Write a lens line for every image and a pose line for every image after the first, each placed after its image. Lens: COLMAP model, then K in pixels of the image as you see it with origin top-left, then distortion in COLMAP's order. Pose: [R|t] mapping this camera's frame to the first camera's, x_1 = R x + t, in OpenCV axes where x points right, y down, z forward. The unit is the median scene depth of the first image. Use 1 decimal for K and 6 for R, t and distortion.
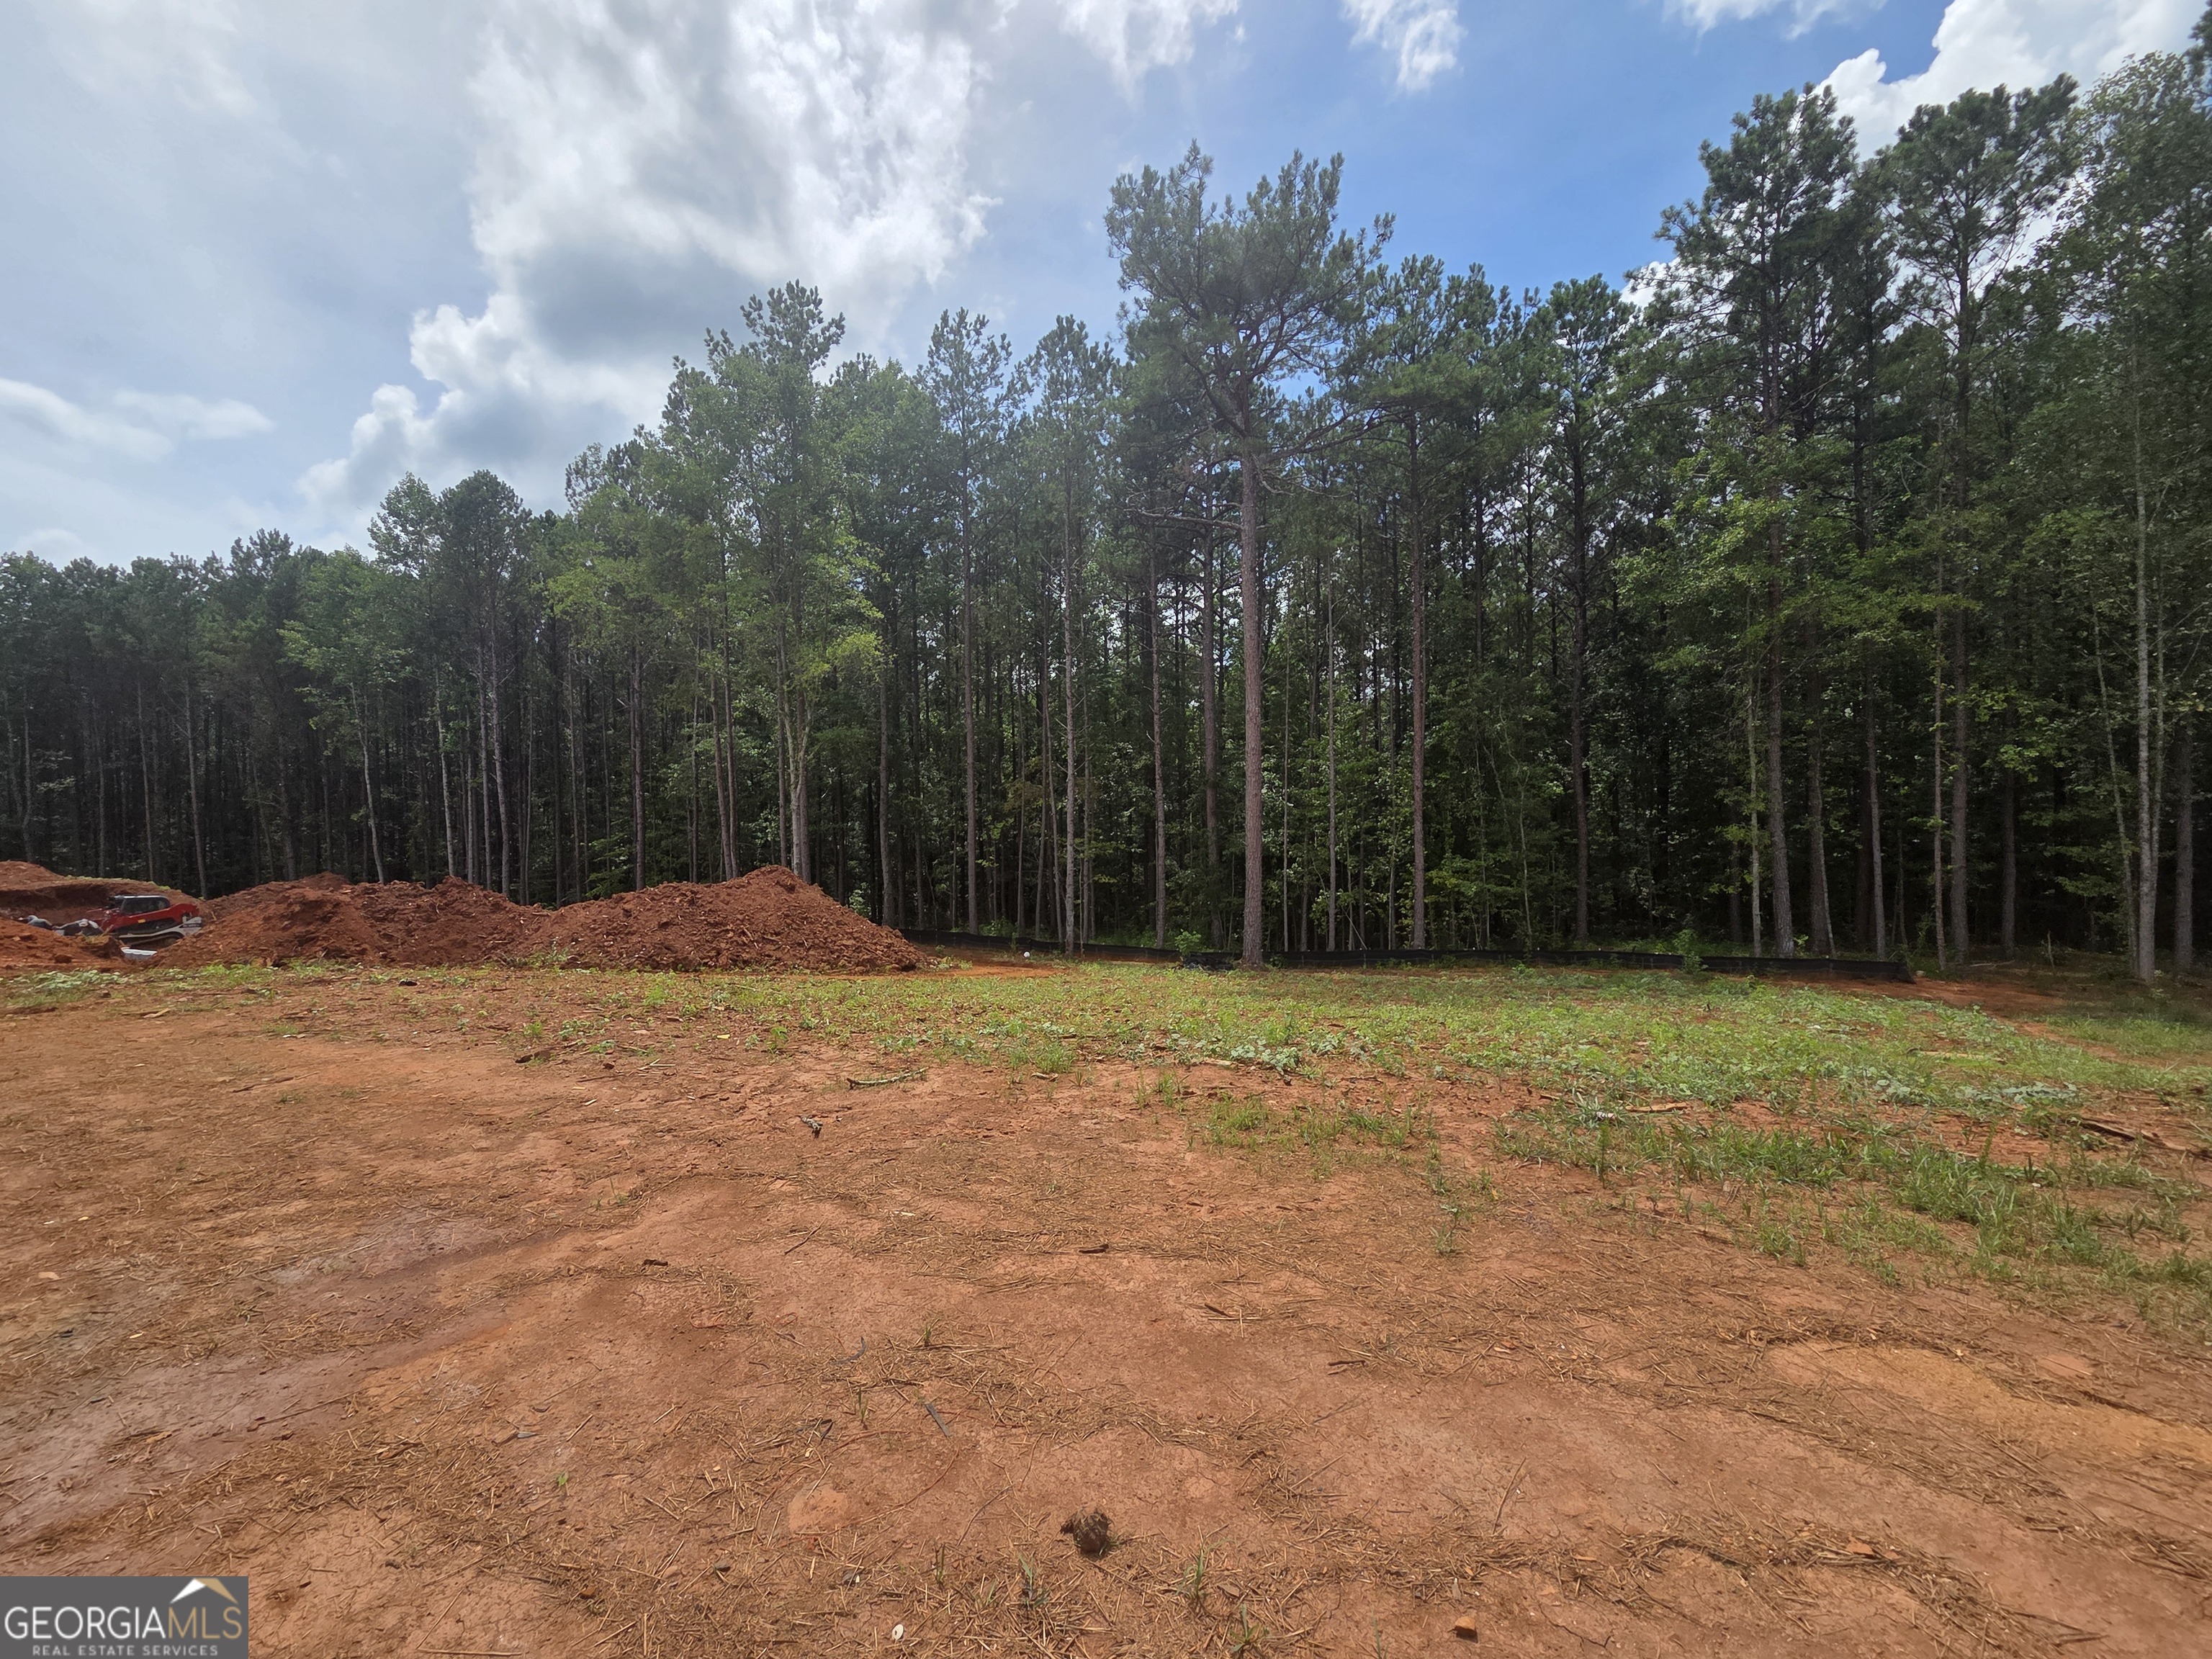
lens RADIAL K [[908.8, 0, 1089.5], [0, 908.8, 832.1], [0, 0, 1]] dist [0.005186, -0.001307]
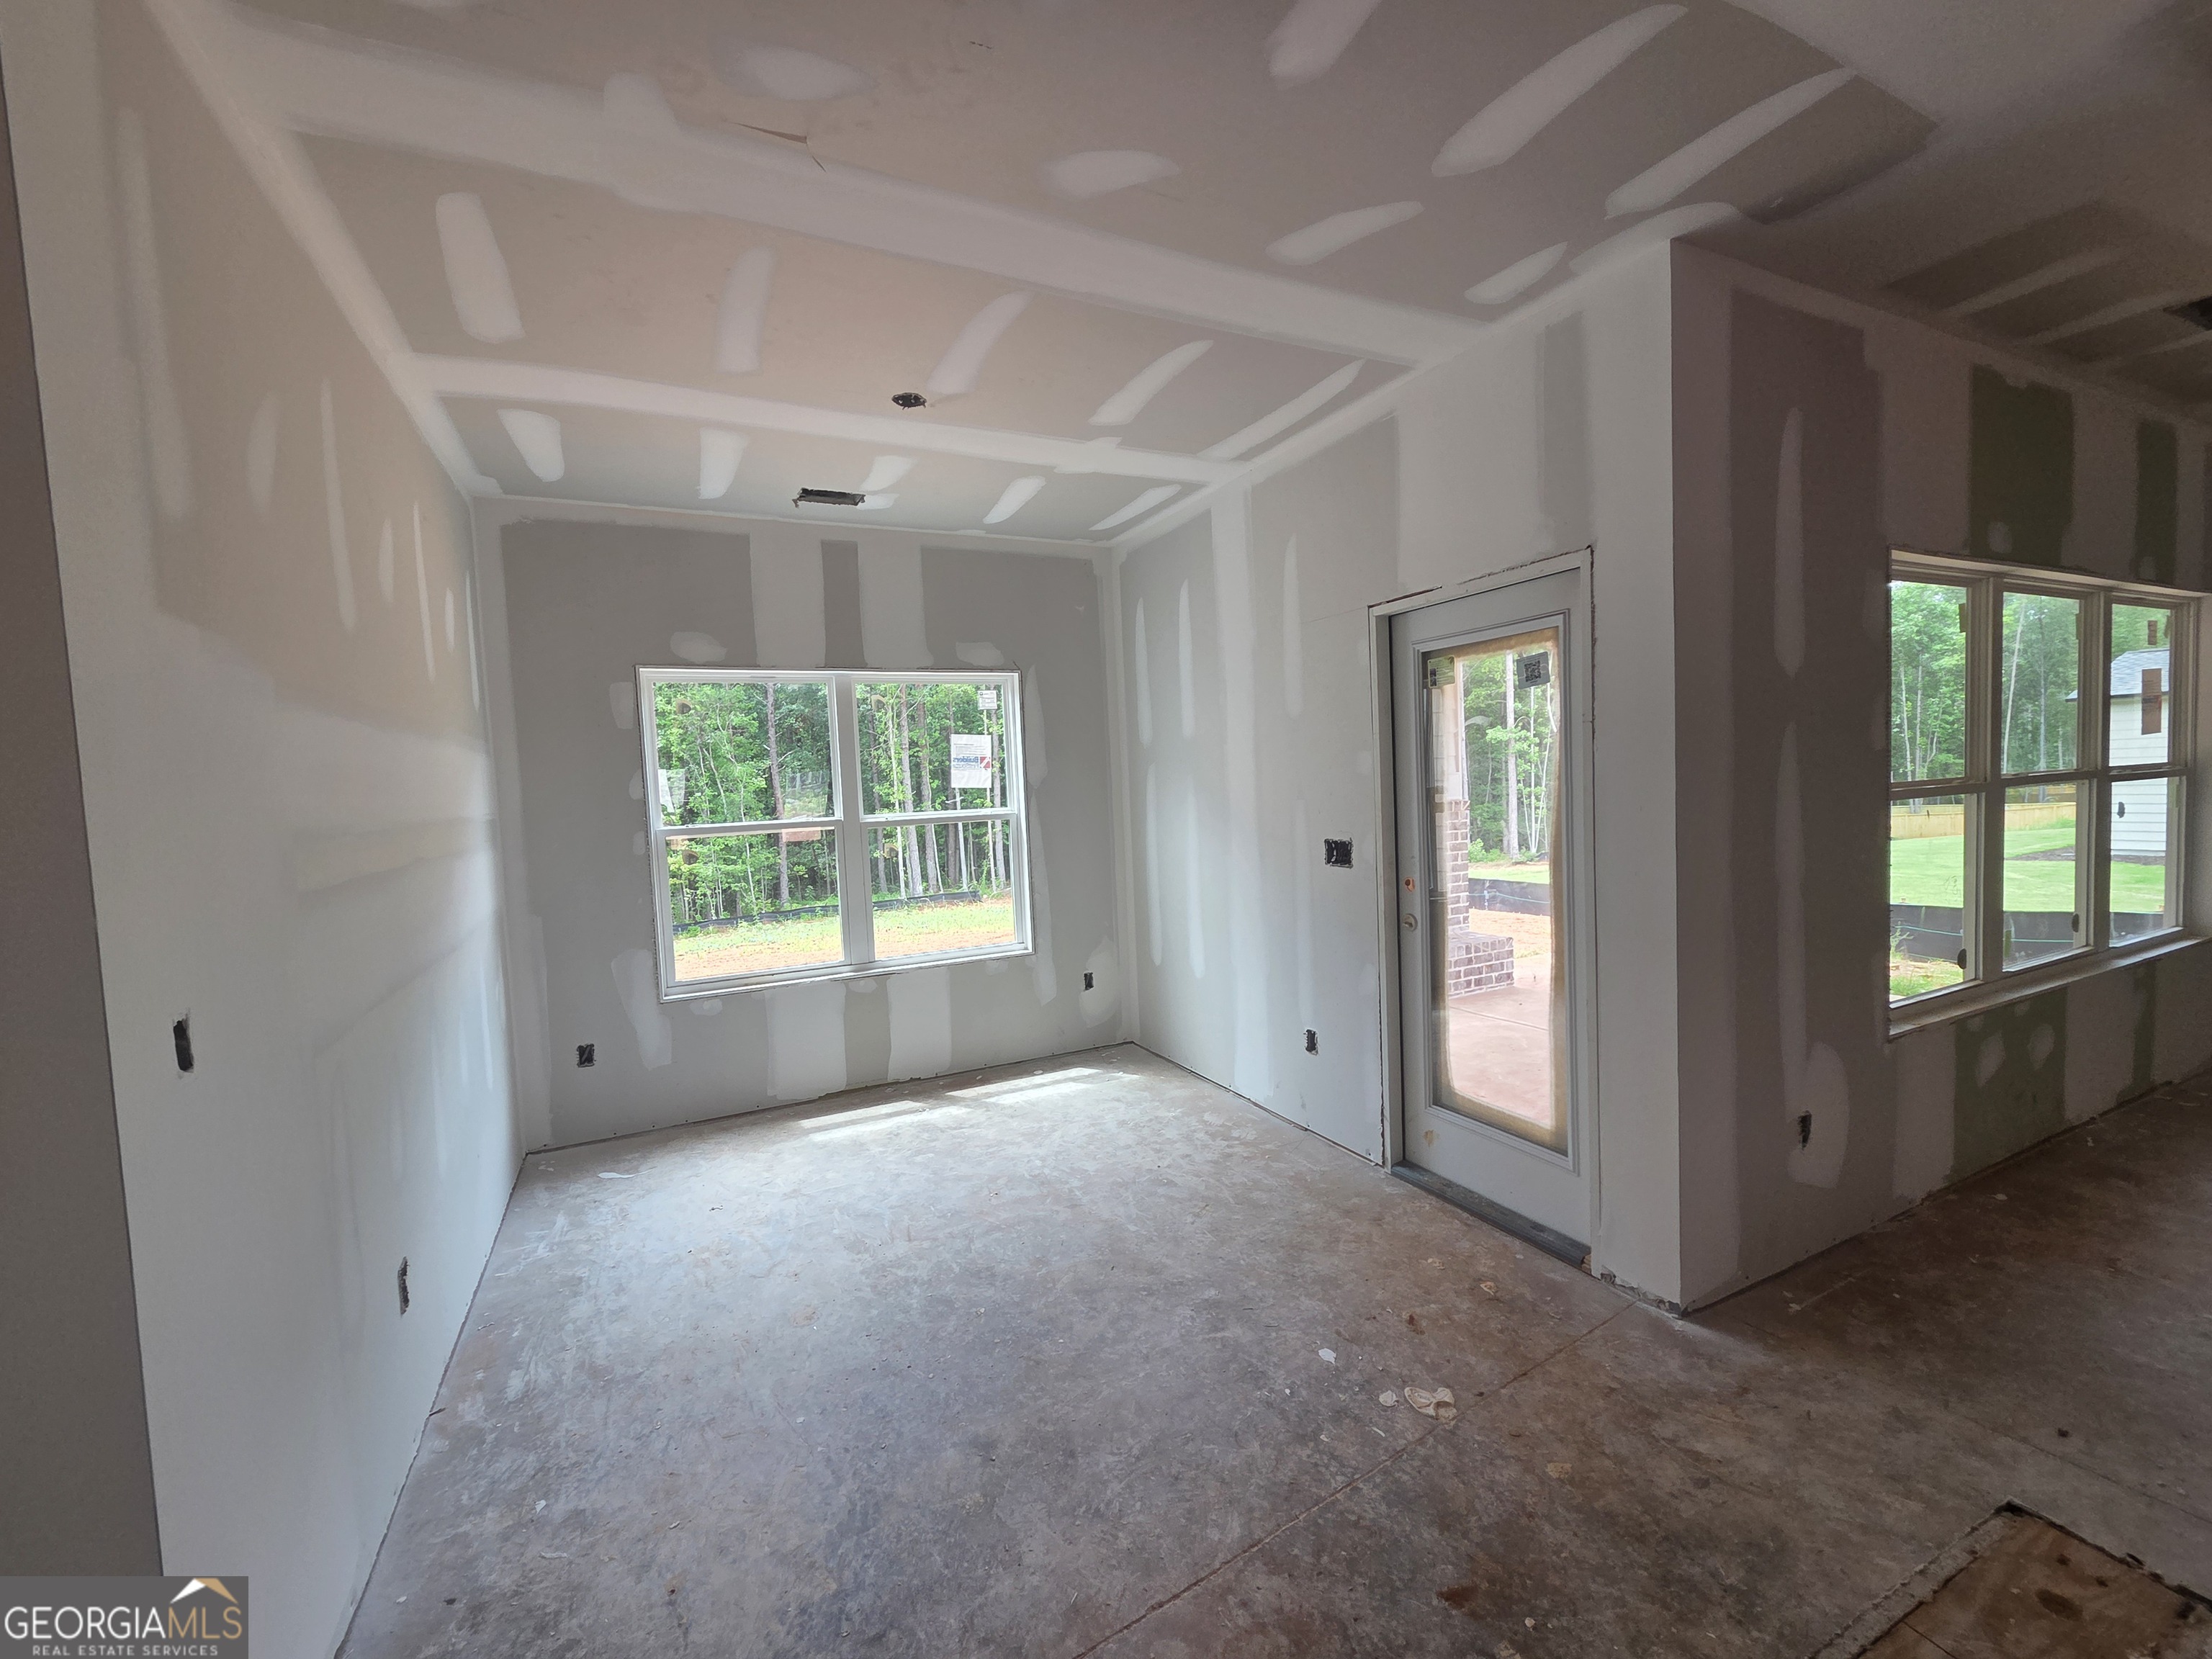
lens RADIAL K [[908.8, 0, 1093.2], [0, 908.8, 835.1], [0, 0, 1]] dist [0.005186, -0.001307]
pose [[0.641756, -0.053091, 0.765069, -0.182915], [0.041436, 0.998544, 0.034535, -0.002962], [-0.765789, 0.009539, 0.643021, -0.176125]]
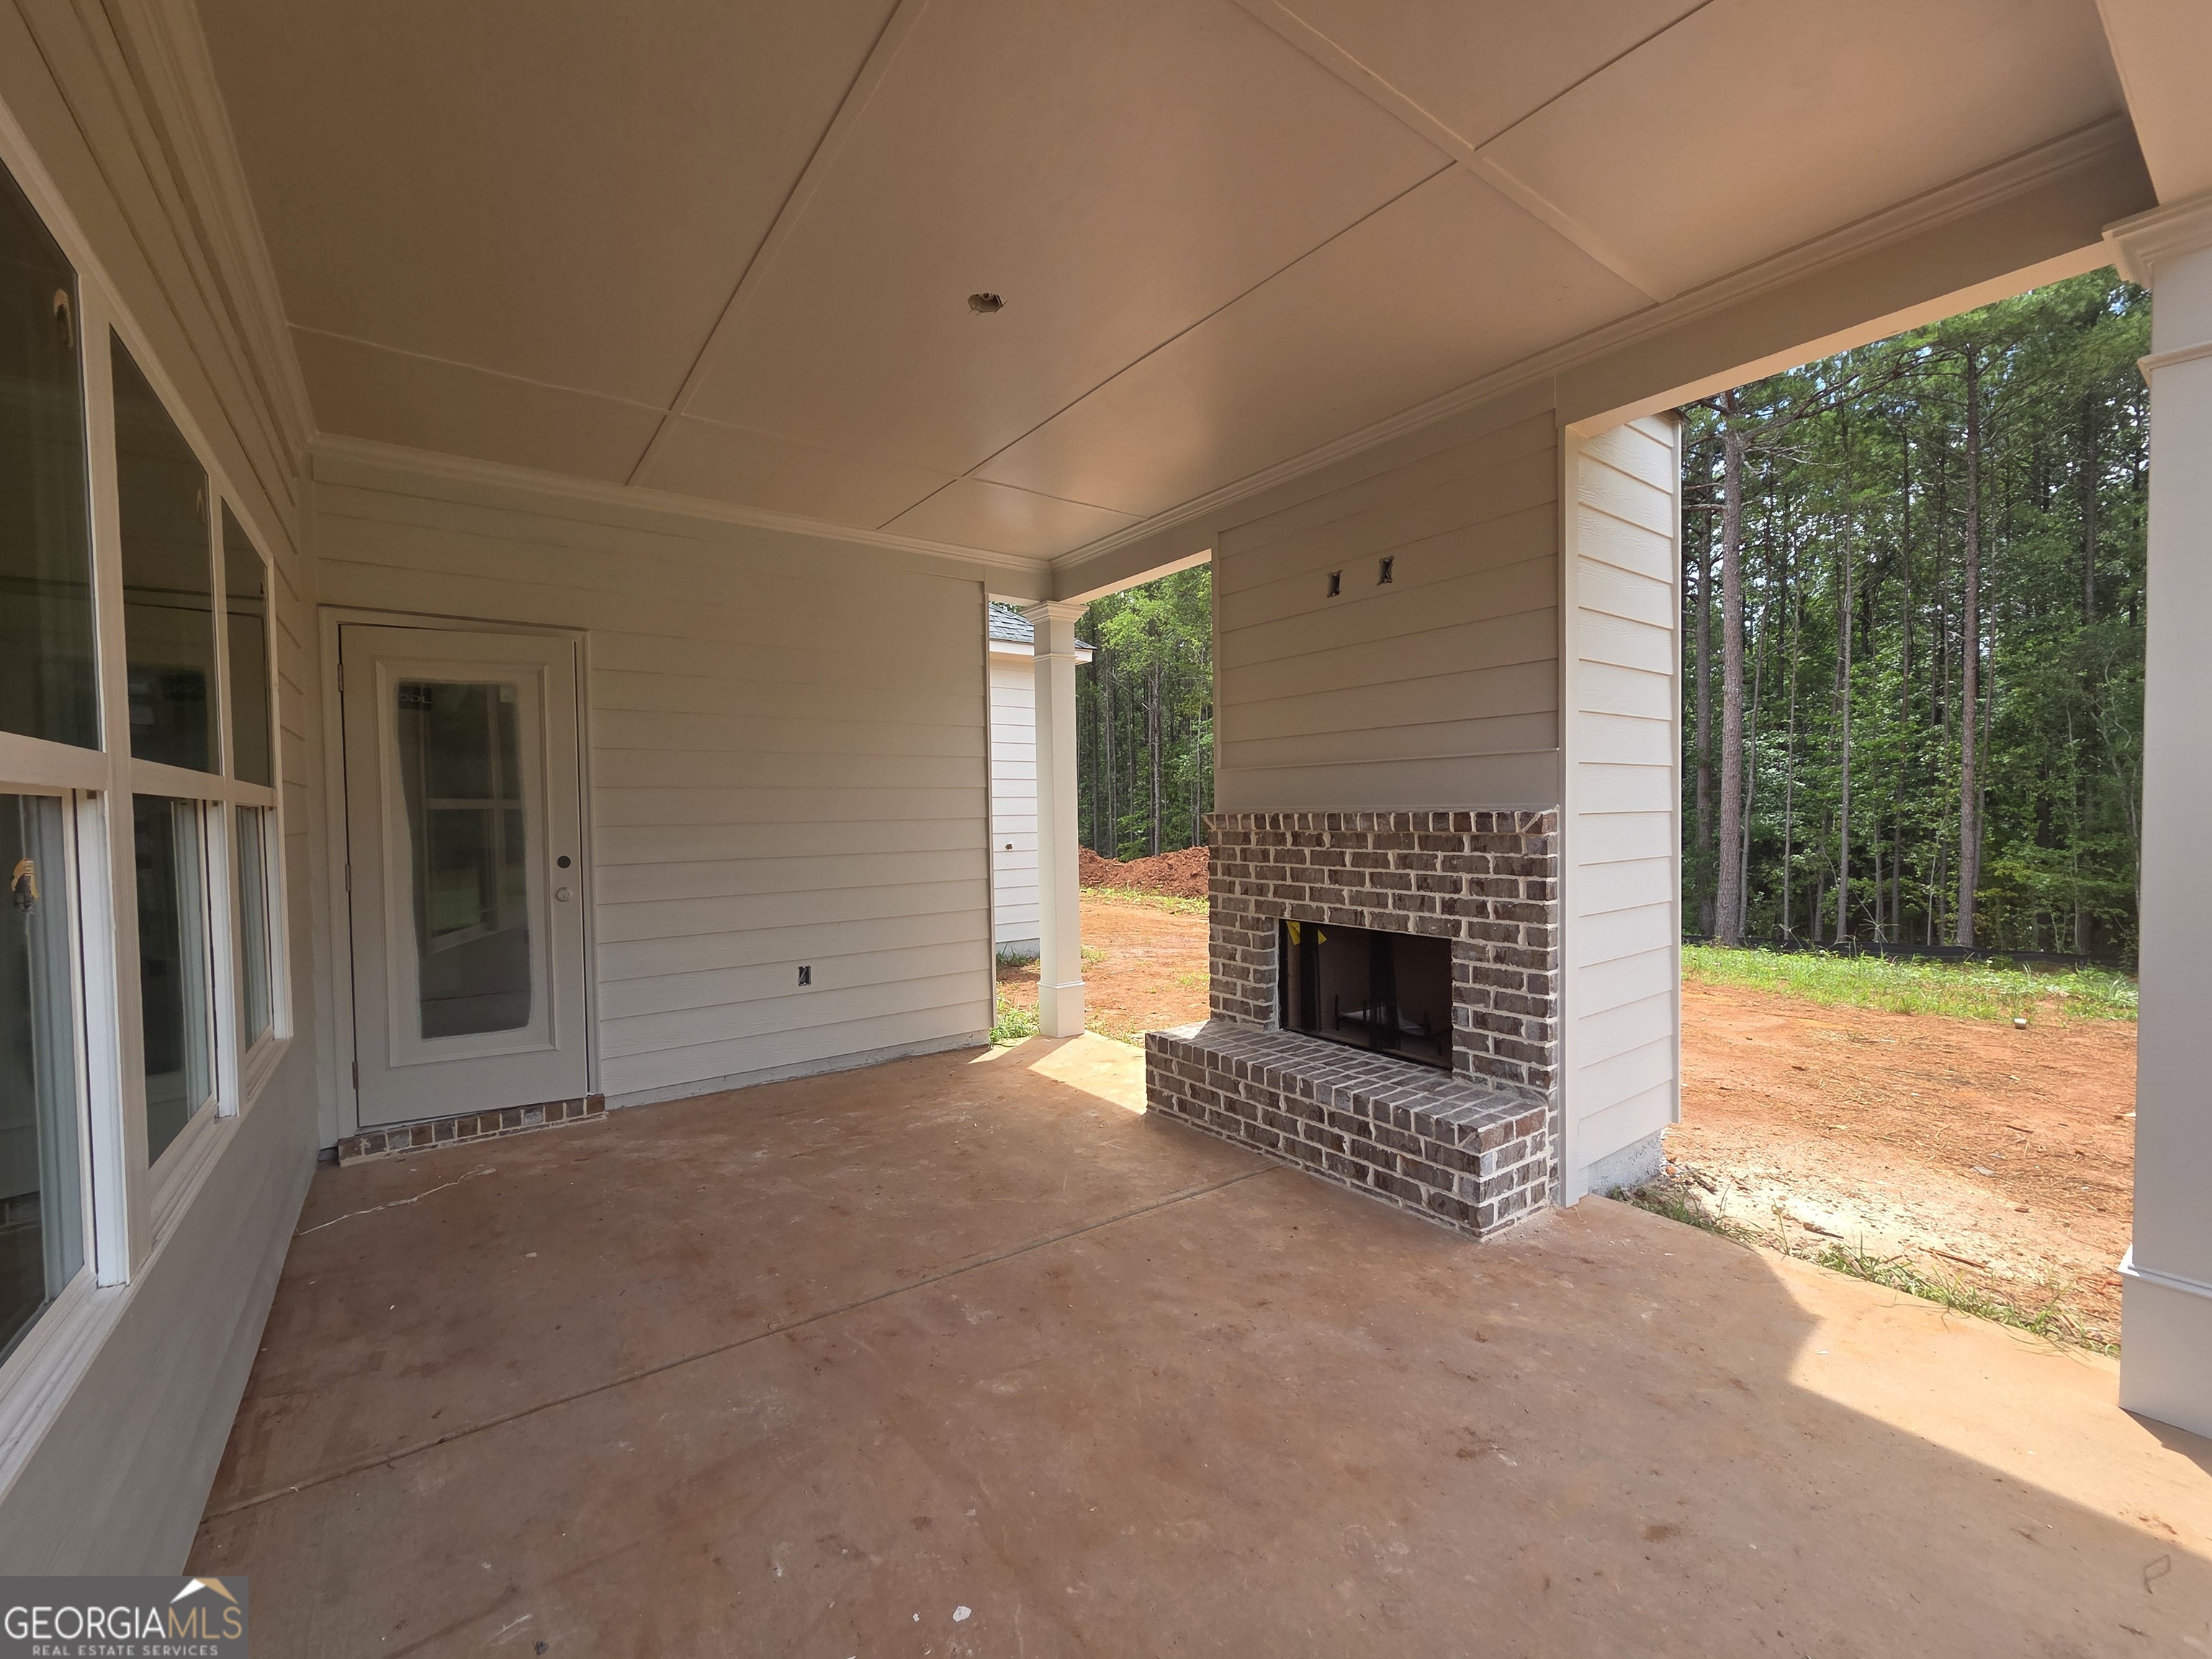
lens RADIAL K [[908.8, 0, 1094.7], [0, 908.8, 838.4], [0, 0, 1]] dist [0.005186, -0.001307]
pose [[0.872927, 0.021034, -0.487398, 0.060396], [-0.006658, 0.999491, 0.031208, 0.000357], [0.487806, -0.023997, 0.872622, -0.214326]]
